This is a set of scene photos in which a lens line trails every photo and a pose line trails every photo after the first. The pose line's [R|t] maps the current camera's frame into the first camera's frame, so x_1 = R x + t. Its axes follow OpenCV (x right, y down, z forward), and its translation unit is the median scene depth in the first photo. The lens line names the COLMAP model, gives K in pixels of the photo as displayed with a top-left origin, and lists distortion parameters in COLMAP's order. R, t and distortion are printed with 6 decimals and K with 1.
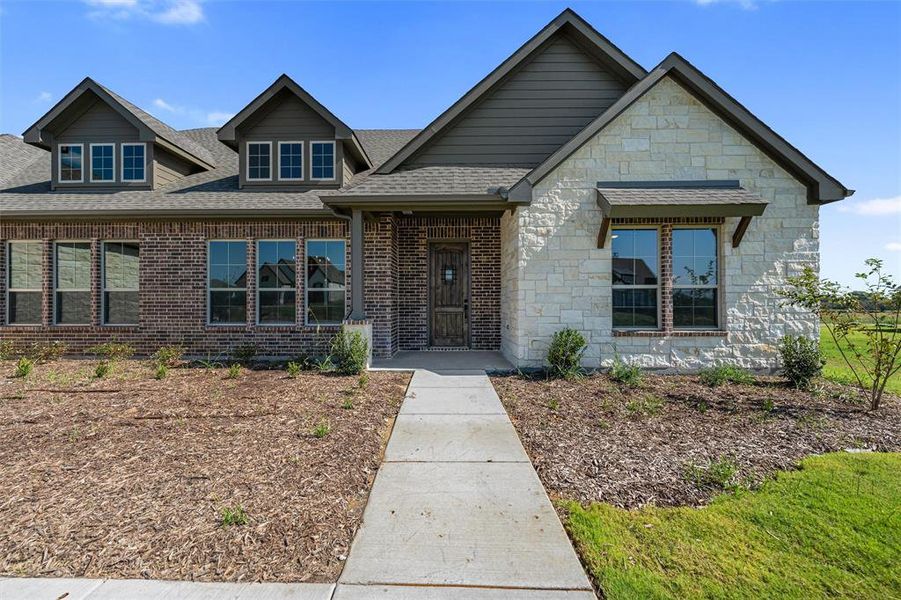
lens RADIAL K [[372.1, 0, 450.5], [0, 372.1, 300.0], [0, 0, 1]] dist [0.001466, 0.000027]
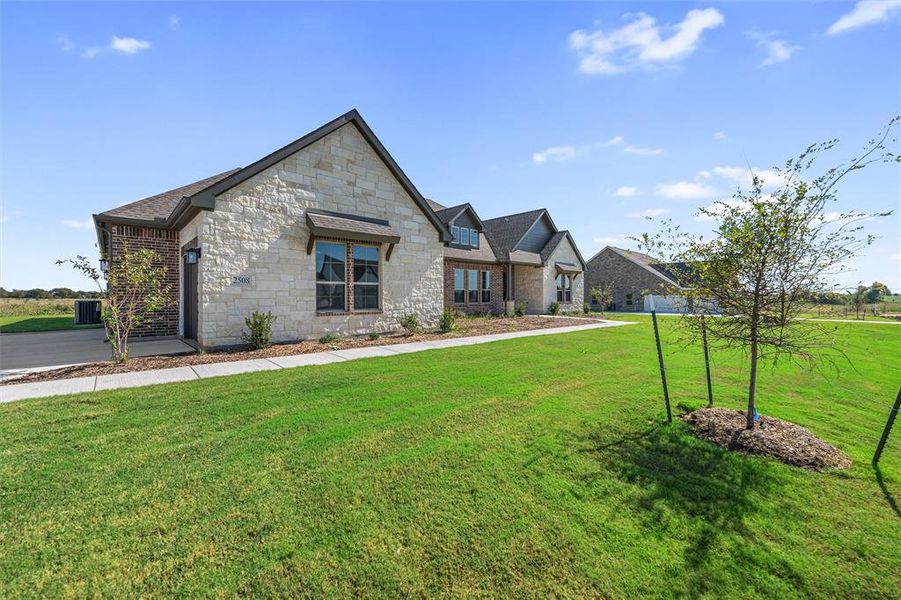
lens RADIAL K [[367.6, 0, 444.4], [0, 367.6, 298.0], [0, 0, 1]] dist [-0.001329, -0.000175]
pose [[0.721173, -0.003599, 0.692746, -2.886315], [-0.003709, 0.999952, 0.009055, 0.009318], [-0.692745, -0.009099, 0.721125, -0.843062]]
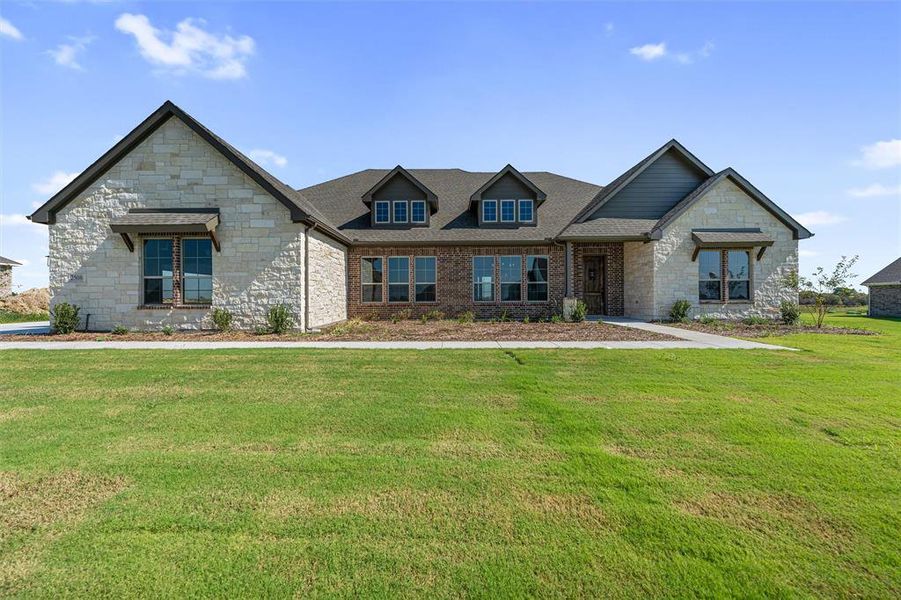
lens RADIAL K [[368.4, 0, 450.5], [0, 368.4, 300.0], [0, 0, 1]] dist [-0.000928, -0.000341]
pose [[0.999874, -0.005076, 0.015038, -0.970325], [0.004961, 0.999958, 0.007679, 0.052237], [-0.015076, -0.007604, 0.999857, -1.012747]]
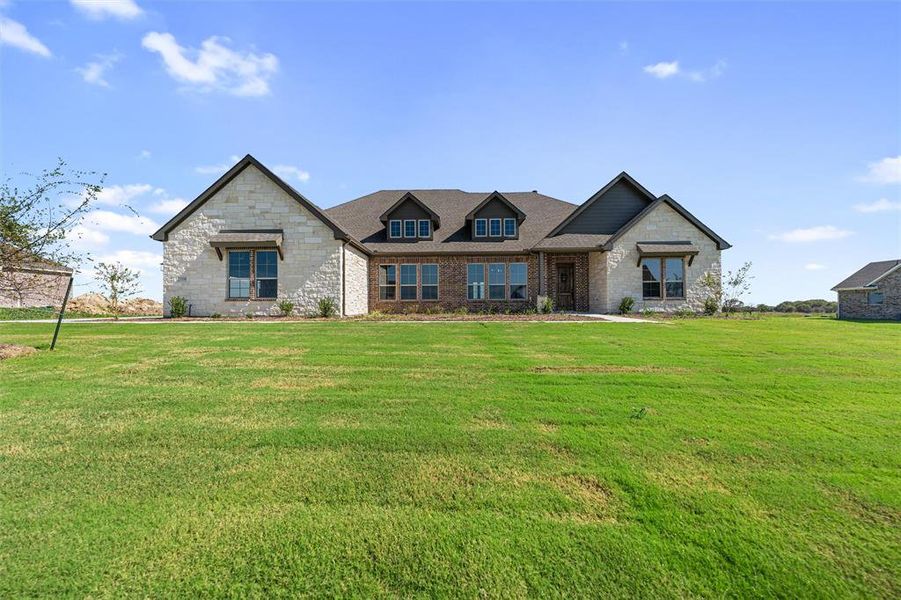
lens RADIAL K [[368.8, 0, 448.4], [0, 368.8, 304.6], [0, 0, 1]] dist [-0.000396, -0.000145]
pose [[0.999974, -0.004999, -0.005147, -0.929862], [0.004975, 0.999977, -0.004602, 0.131989], [0.005170, 0.004576, 0.999976, -1.616676]]
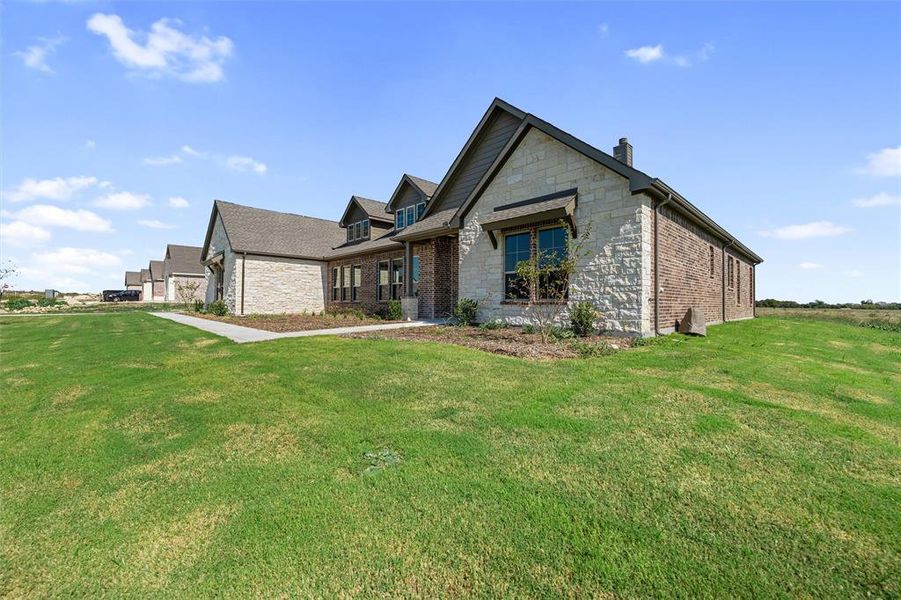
lens RADIAL K [[354.9, 0, 452.2], [0, 354.9, 297.8], [0, 0, 1]] dist [-0.000492, -0.000030]
pose [[0.718464, -0.006251, -0.695536, 1.328552], [0.003754, 0.999980, -0.005110, 0.076316], [0.695554, 0.001061, 0.718473, -0.219819]]
